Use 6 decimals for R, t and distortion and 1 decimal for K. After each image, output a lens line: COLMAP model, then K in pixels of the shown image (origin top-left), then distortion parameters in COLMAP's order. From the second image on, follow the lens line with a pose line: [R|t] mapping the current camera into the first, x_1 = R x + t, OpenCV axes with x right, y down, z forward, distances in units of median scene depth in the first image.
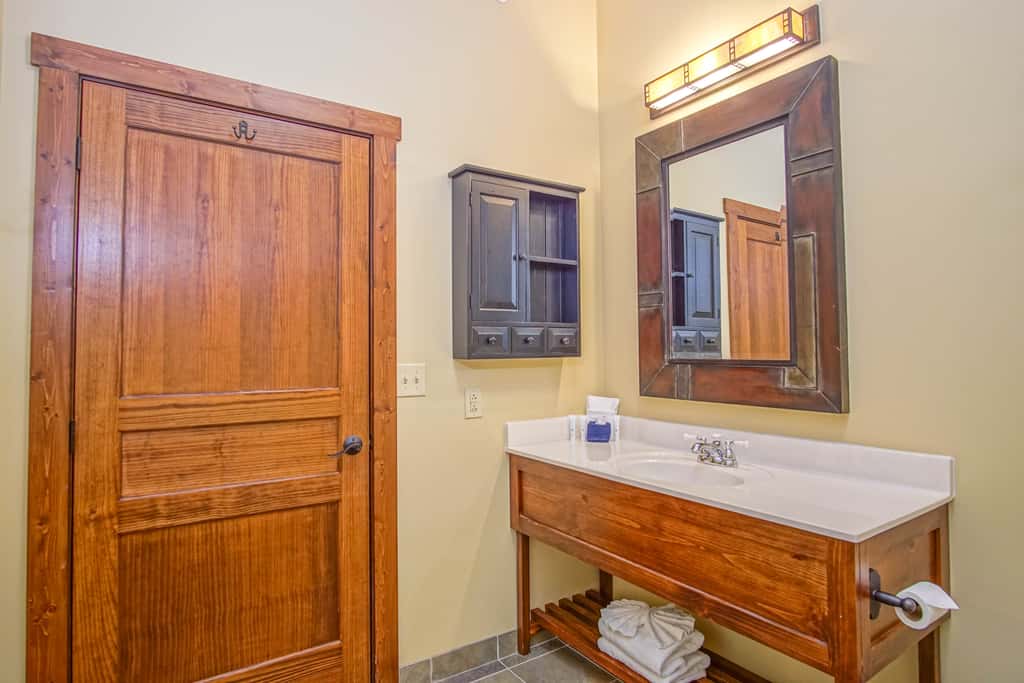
lens RADIAL K [[567.0, 0, 498.8], [0, 567.0, 331.0], [0, 0, 1]] dist [-0.009621, 0.000610]
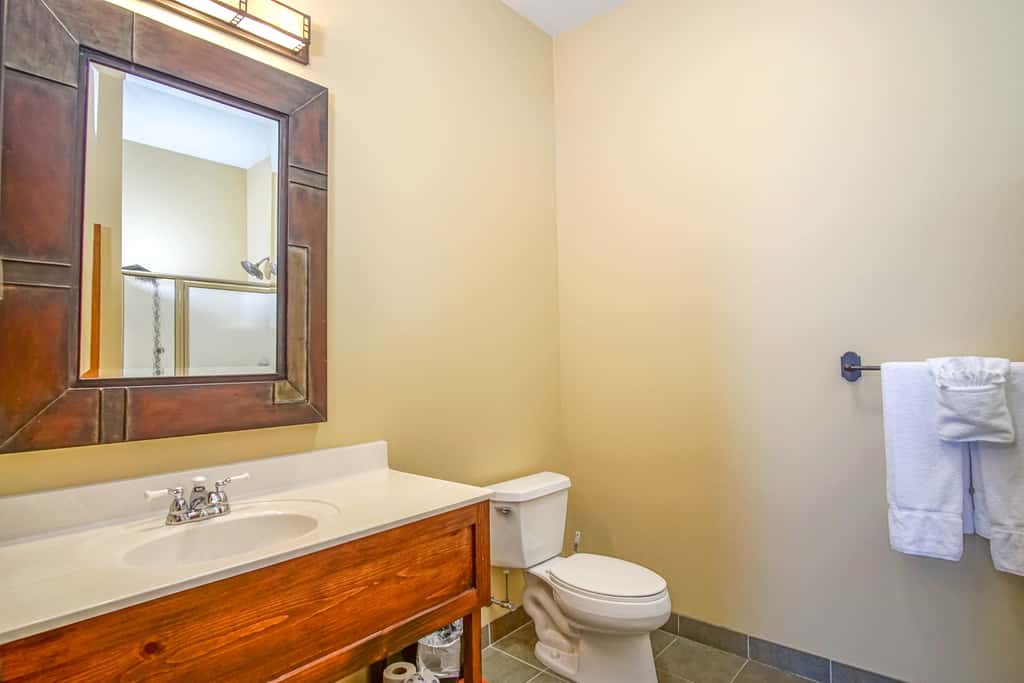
lens RADIAL K [[567.0, 0, 498.8], [0, 567.0, 331.0], [0, 0, 1]] dist [-0.009621, 0.000610]
pose [[-0.286147, 0.056975, 0.956490, -0.502858], [-0.017363, 0.997758, -0.064628, 0.037071], [-0.958028, -0.035101, -0.284516, 0.954743]]
